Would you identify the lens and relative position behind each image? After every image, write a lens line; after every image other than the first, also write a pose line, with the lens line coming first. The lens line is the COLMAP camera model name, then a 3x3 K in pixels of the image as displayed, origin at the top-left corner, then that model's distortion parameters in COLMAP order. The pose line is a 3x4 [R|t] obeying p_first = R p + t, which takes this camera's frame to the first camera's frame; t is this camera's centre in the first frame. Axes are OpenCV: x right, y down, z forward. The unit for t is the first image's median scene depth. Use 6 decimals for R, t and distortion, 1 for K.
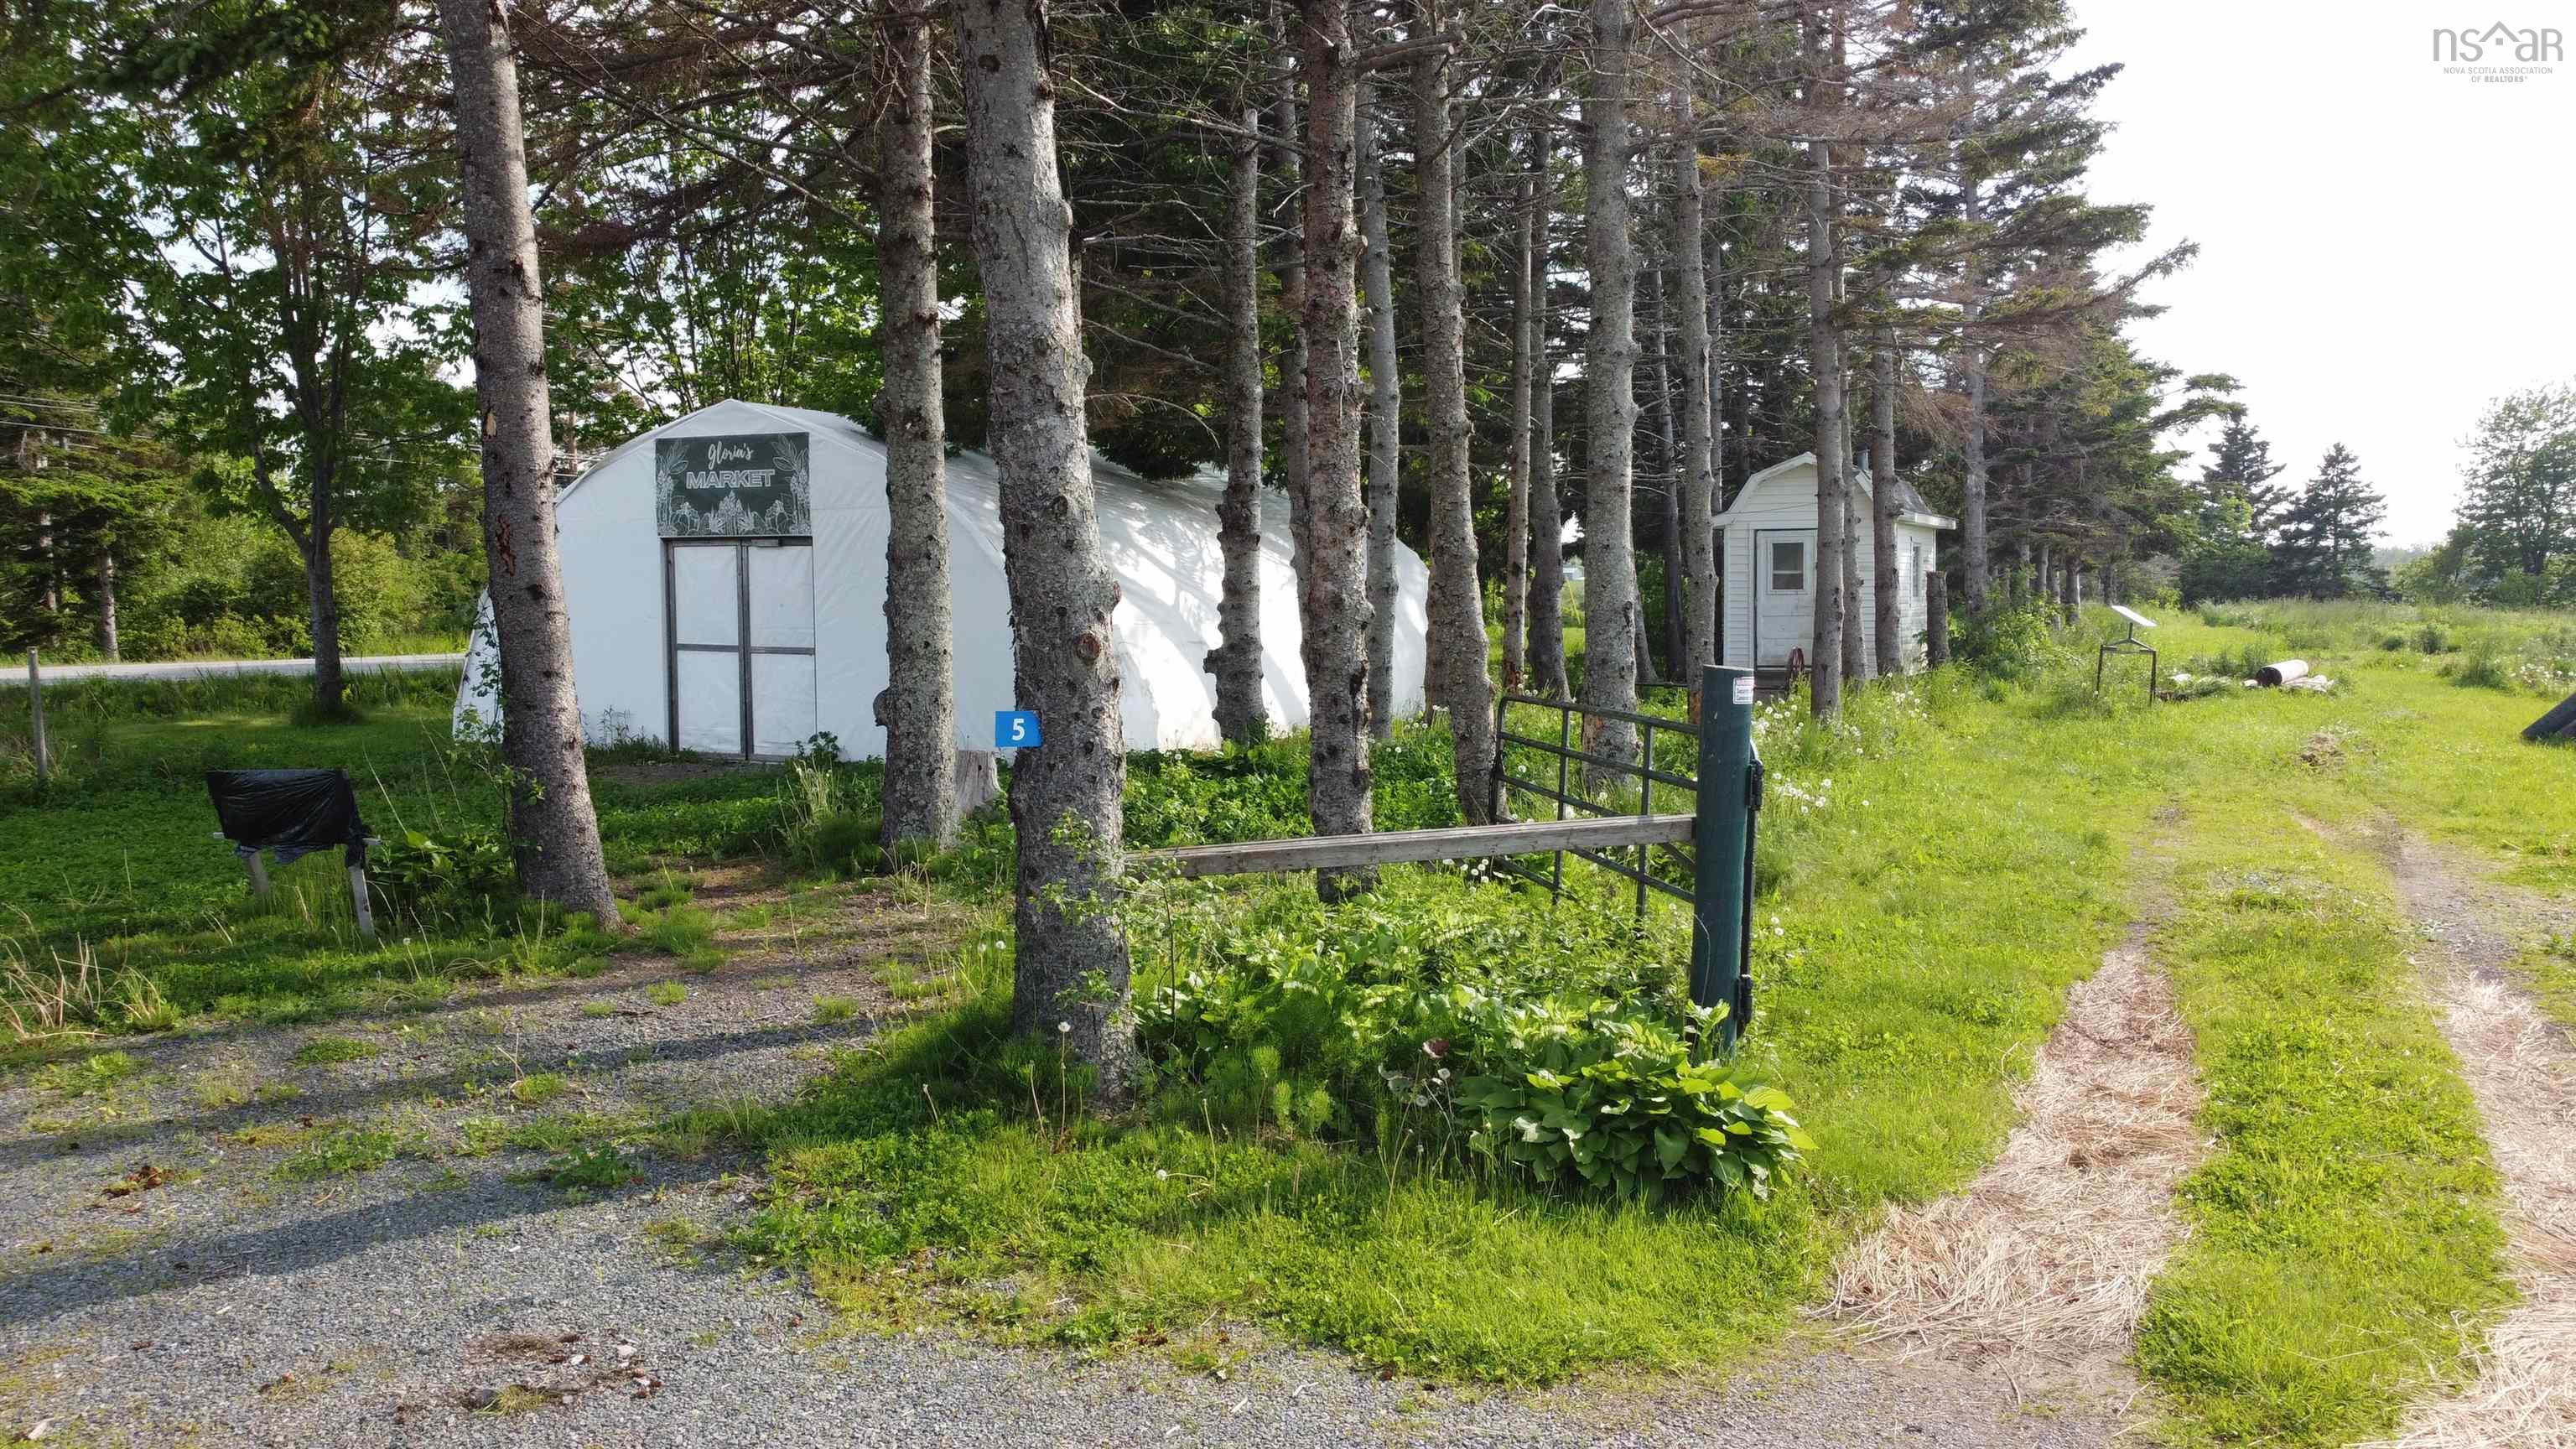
lens RADIAL K [[1920.5, 0, 1261.0], [0, 1920.5, 706.0], [0, 0, 1]] dist [0.004760, -0.013914]
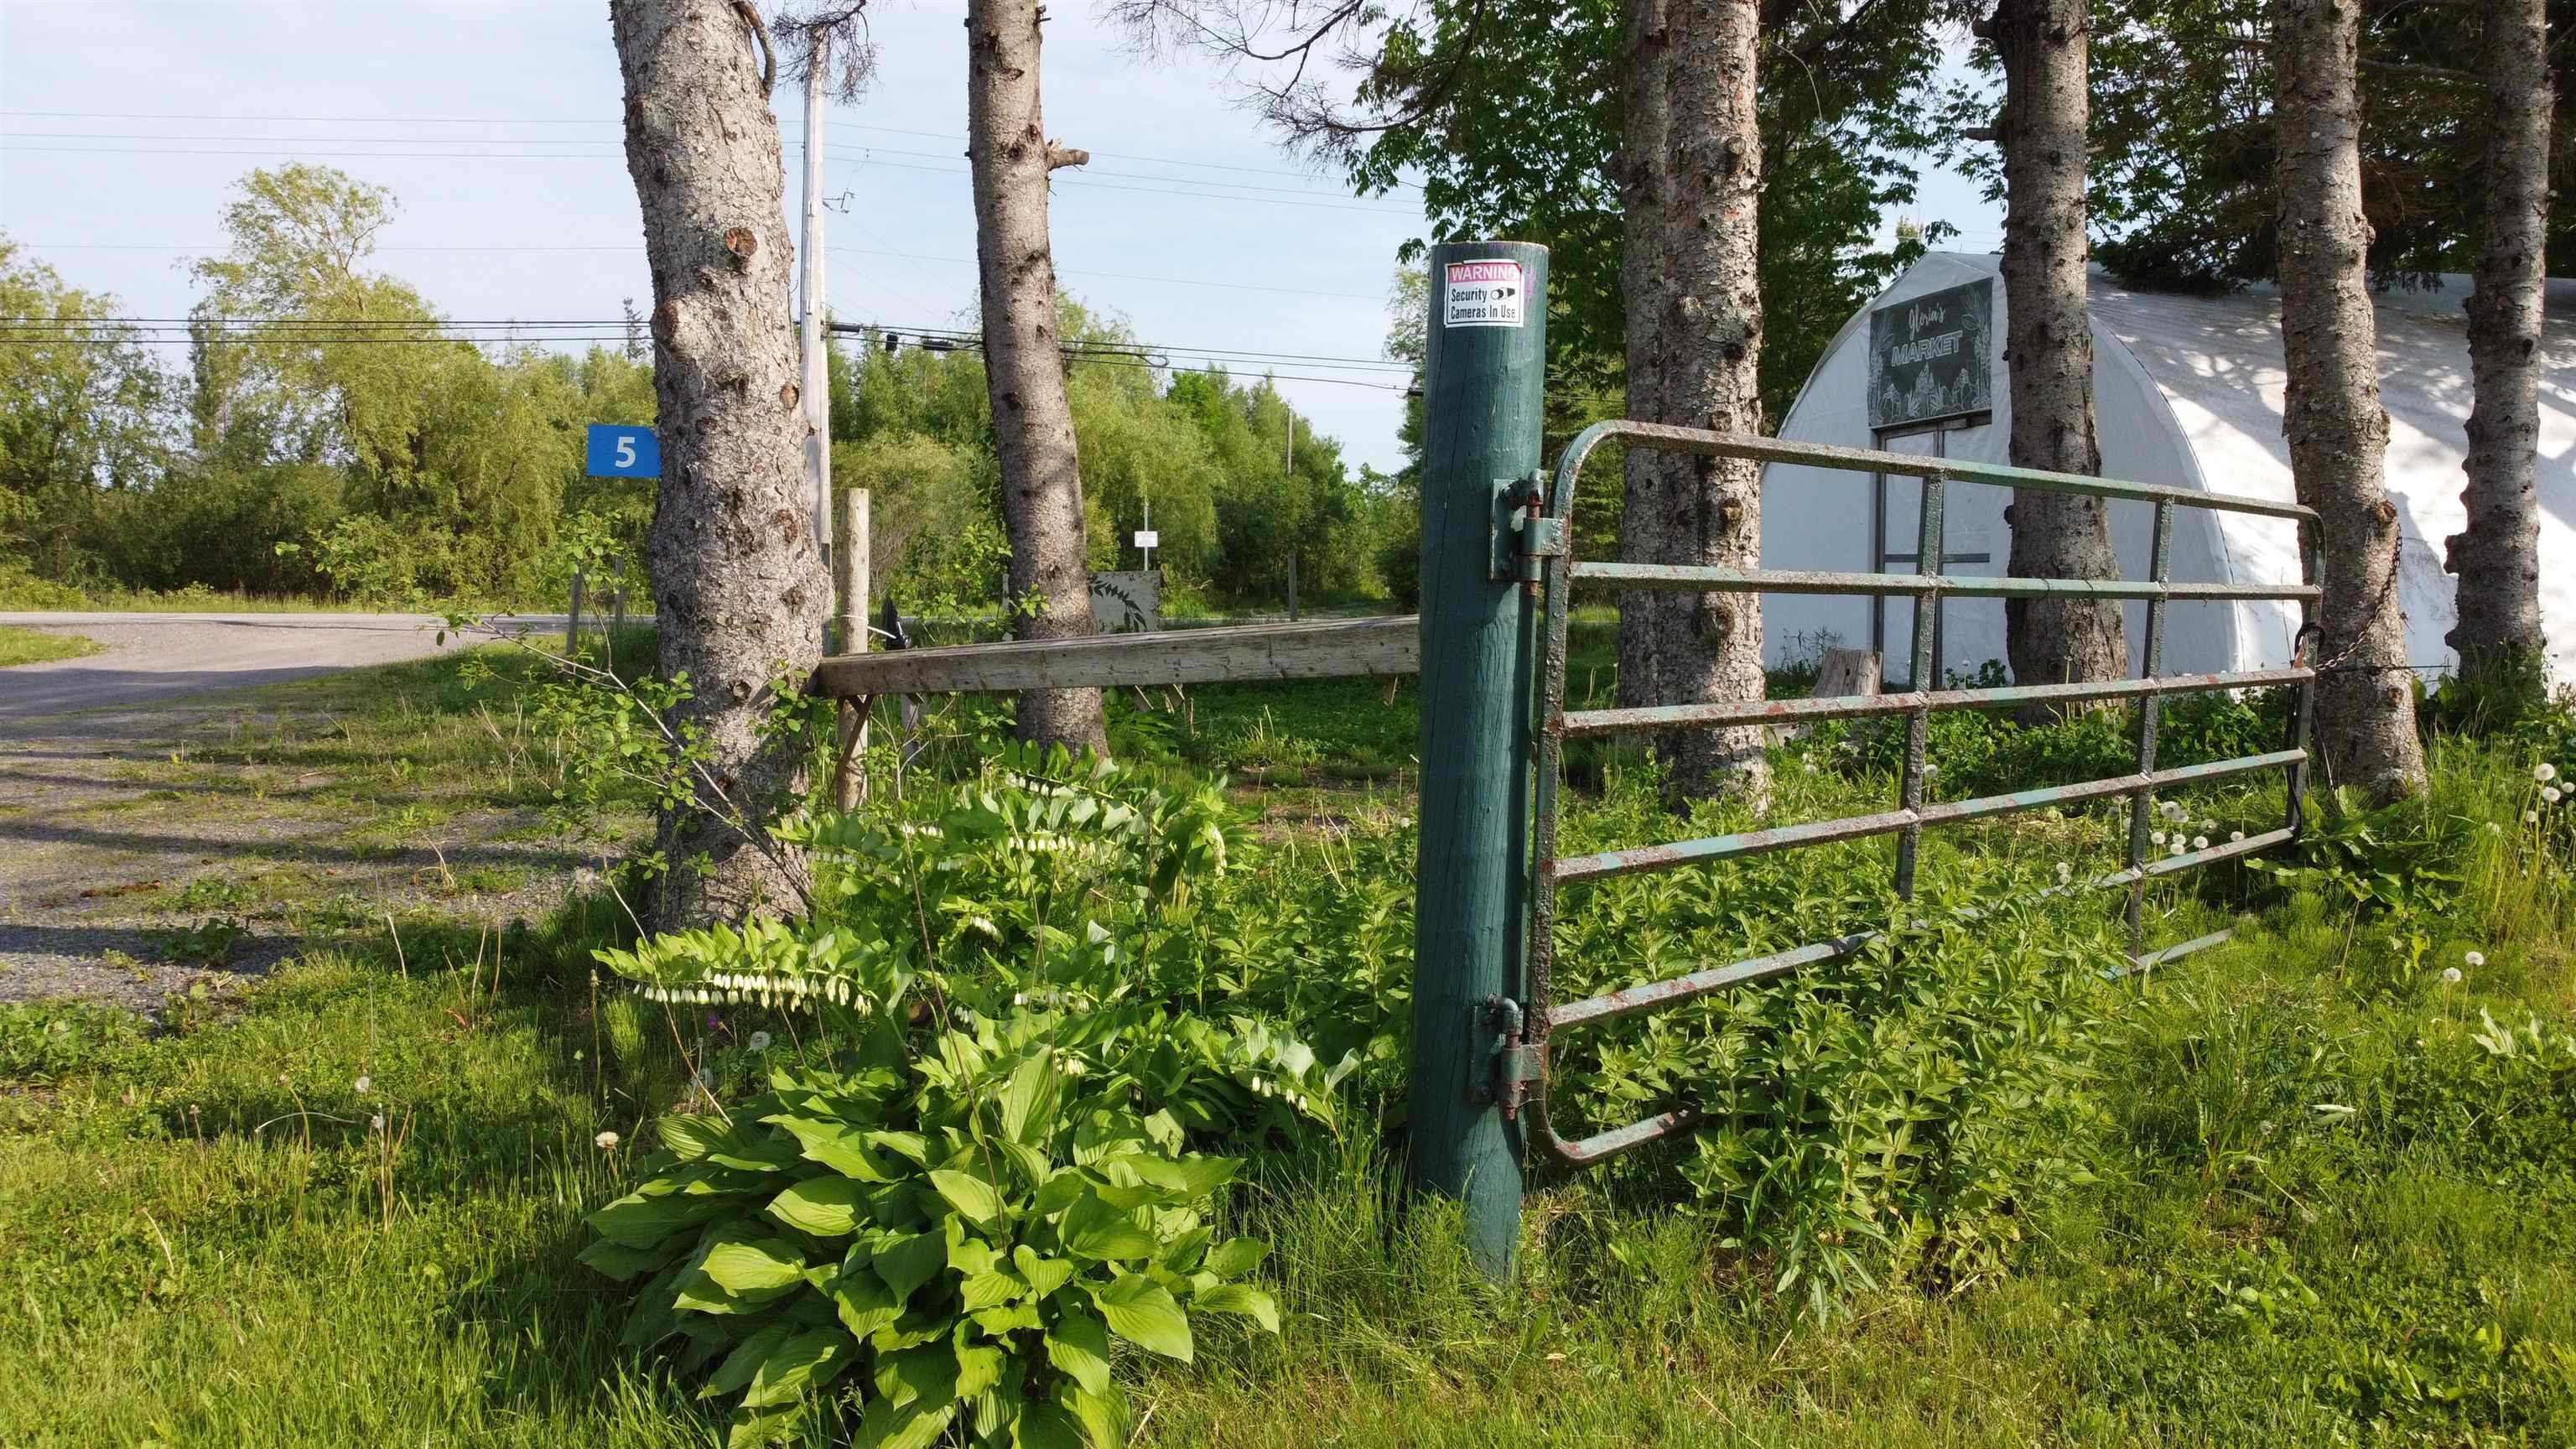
lens RADIAL K [[1920.5, 0, 1289.9], [0, 1920.5, 727.1], [0, 0, 1]] dist [0.004760, -0.013914]
pose [[0.593959, 0.060971, -0.802181, 0.430041], [-0.055831, 0.997844, 0.034503, 0.054680], [0.802556, 0.024293, 0.596083, 0.569357]]
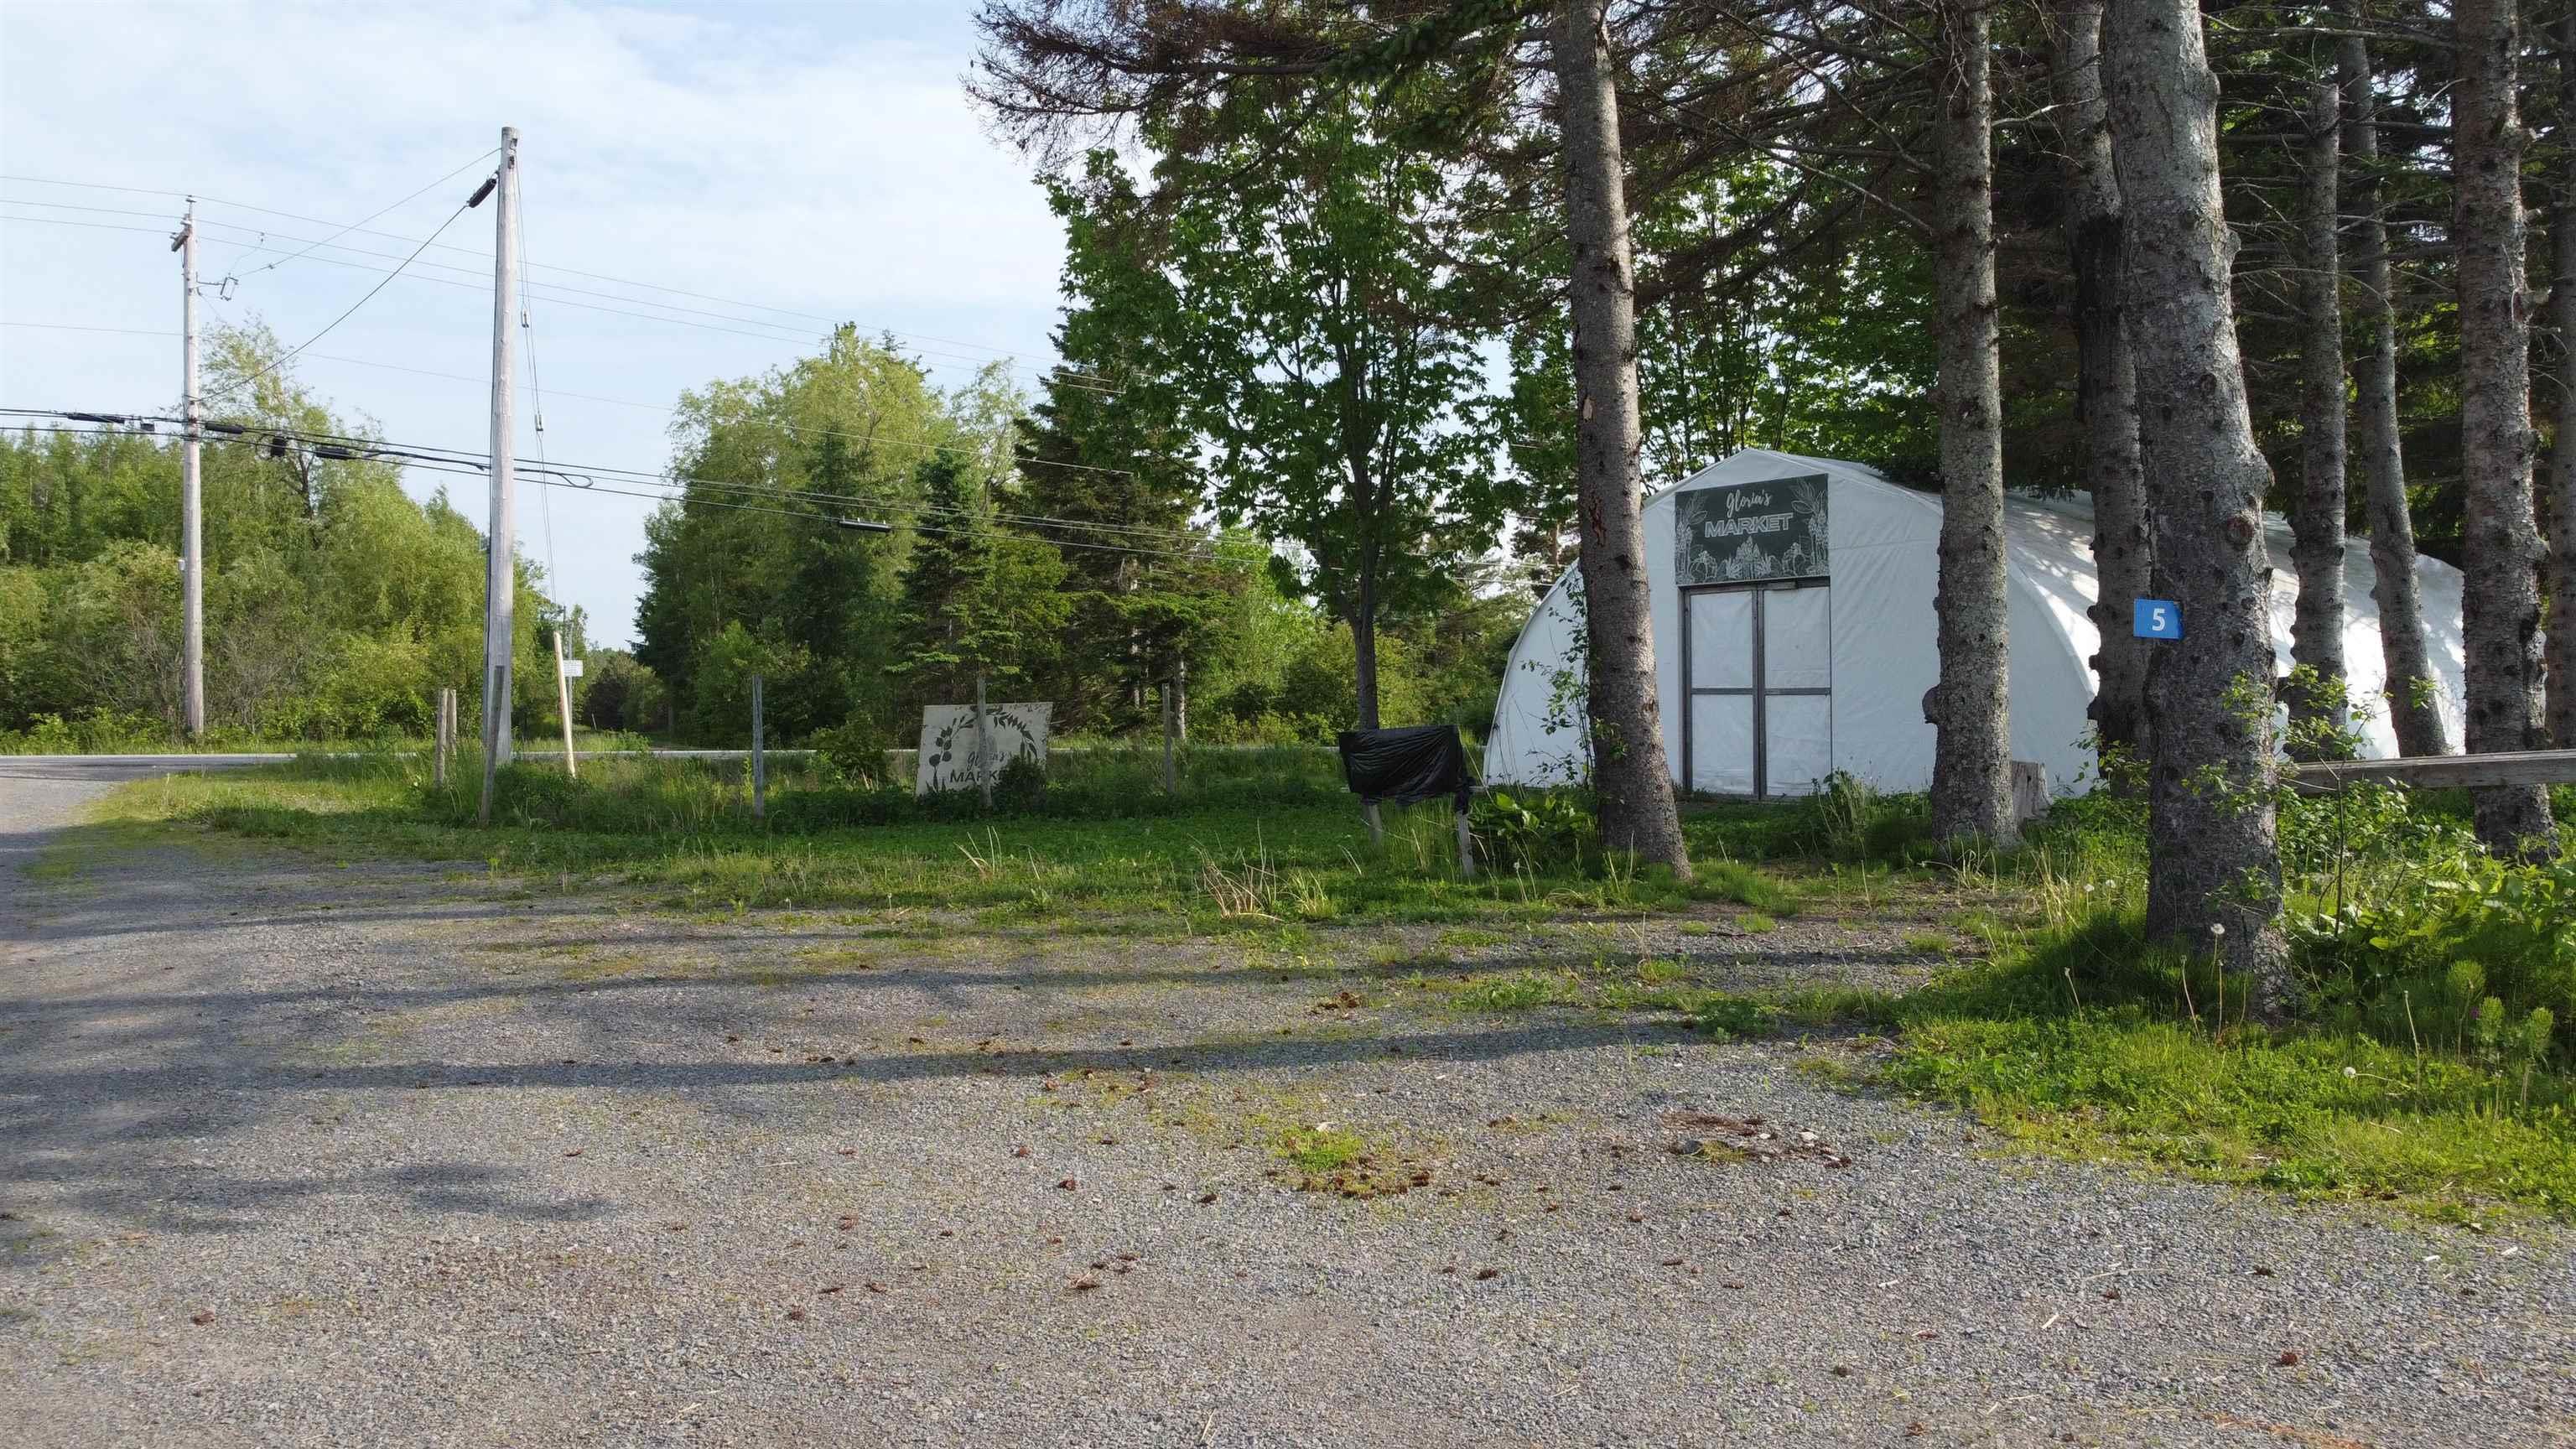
lens RADIAL K [[1920.5, 0, 1282.4], [0, 1920.5, 709.0], [0, 0, 1]] dist [0.004760, -0.013914]
pose [[0.890388, -0.004156, -0.455184, -0.057852], [-0.026552, 0.997782, -0.061048, 0.093011], [0.454428, 0.066442, 0.888302, -0.037050]]
